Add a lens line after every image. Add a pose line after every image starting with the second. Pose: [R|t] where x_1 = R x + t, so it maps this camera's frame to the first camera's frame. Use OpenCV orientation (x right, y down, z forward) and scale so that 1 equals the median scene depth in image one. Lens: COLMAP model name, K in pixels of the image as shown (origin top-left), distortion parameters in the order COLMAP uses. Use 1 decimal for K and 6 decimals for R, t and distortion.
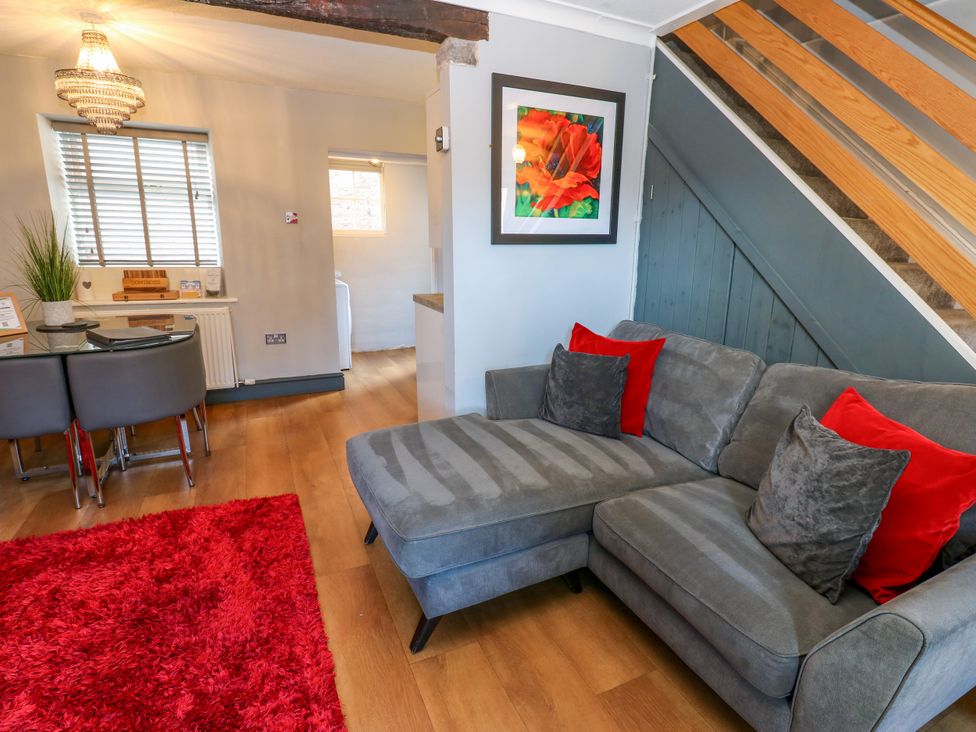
lens RADIAL K [[508.6, 0, 490.6], [0, 508.6, 353.9], [0, 0, 1]] dist [0.001882, -0.013668]
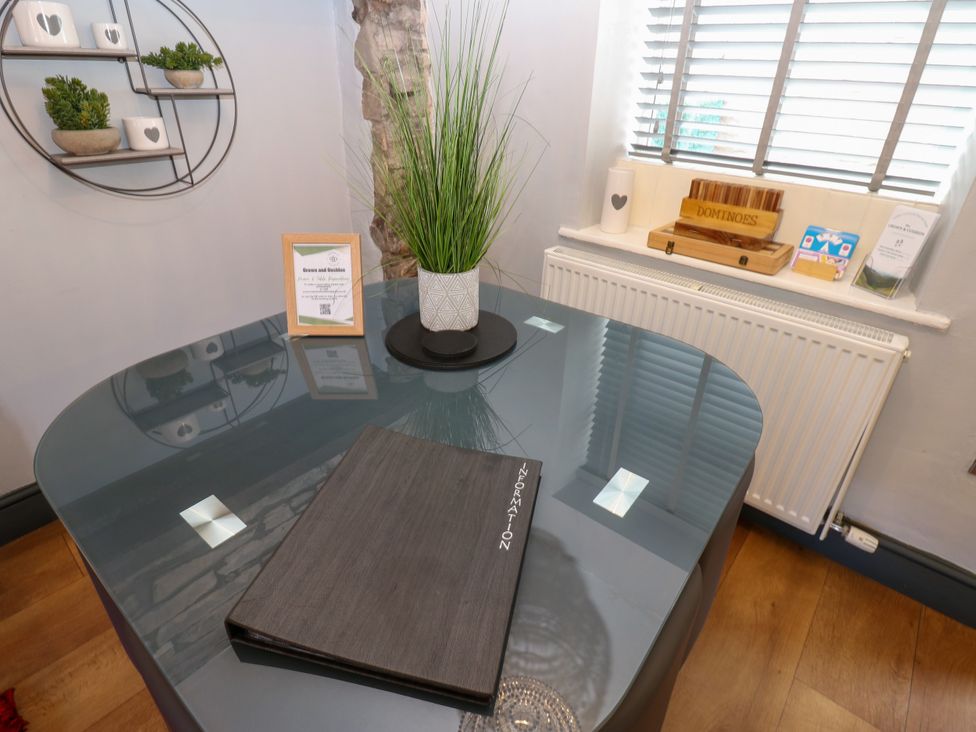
lens RADIAL K [[509.2, 0, 493.6], [0, 509.2, 354.3], [0, 0, 1]] dist [0.001506, -0.013722]
pose [[0.416133, 0.427694, -0.802441, -0.378681], [-0.225052, 0.903465, 0.364832, -0.149202], [0.881014, 0.028772, 0.472215, 0.644141]]
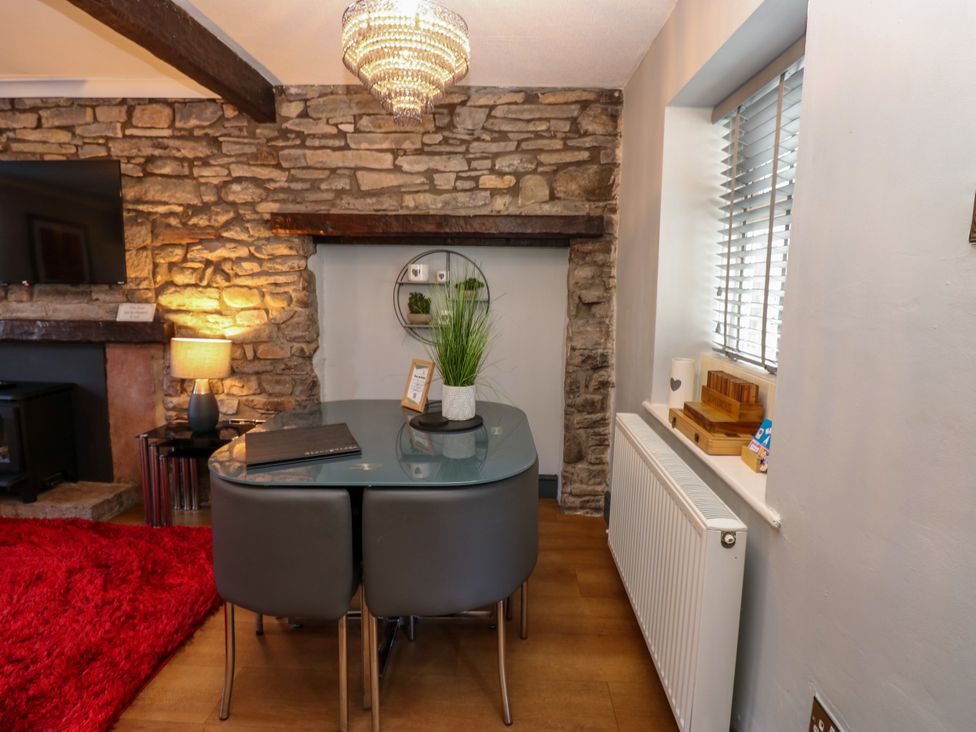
lens RADIAL K [[509.2, 0, 493.6], [0, 509.2, 354.3], [0, 0, 1]] dist [0.001506, -0.013722]
pose [[-0.447097, 0.094748, -0.889453, -0.184571], [-0.225617, 0.950278, 0.214637, -0.237119], [0.865564, 0.296640, -0.403489, 1.004886]]
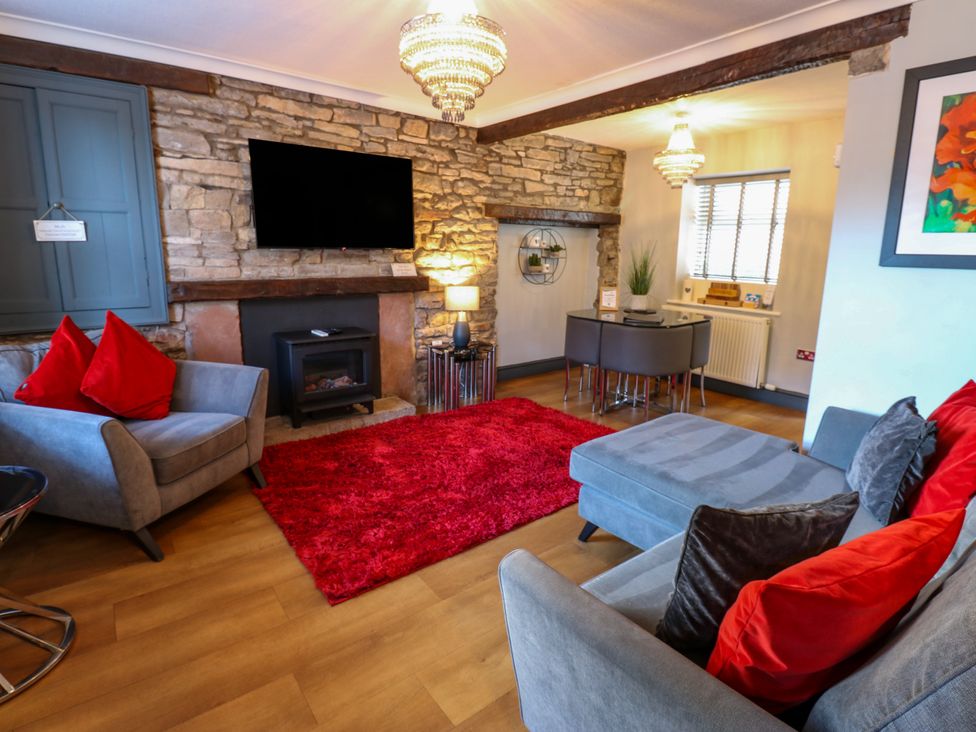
lens RADIAL K [[505.0, 0, 494.8], [0, 505.0, 356.1], [0, 0, 1]] dist [0.001072, -0.016277]
pose [[0.228130, 0.190196, -0.954873, 0.470829], [-0.233582, 0.962784, 0.135966, -0.021883], [0.945197, 0.192023, 0.264066, 0.130275]]
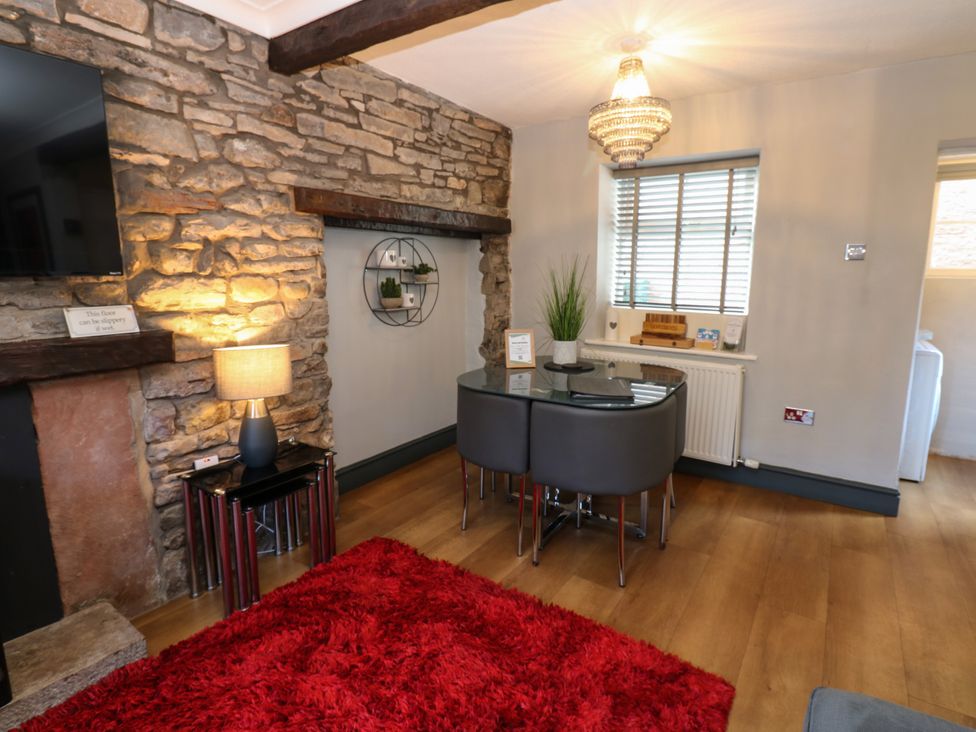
lens RADIAL K [[509.2, 0, 493.6], [0, 509.2, 354.3], [0, 0, 1]] dist [0.001506, -0.013722]
pose [[0.512050, 0.124466, -0.849890, -0.040059], [-0.191246, 0.981129, 0.028462, -0.060358], [0.837394, 0.147964, 0.526191, 0.258217]]
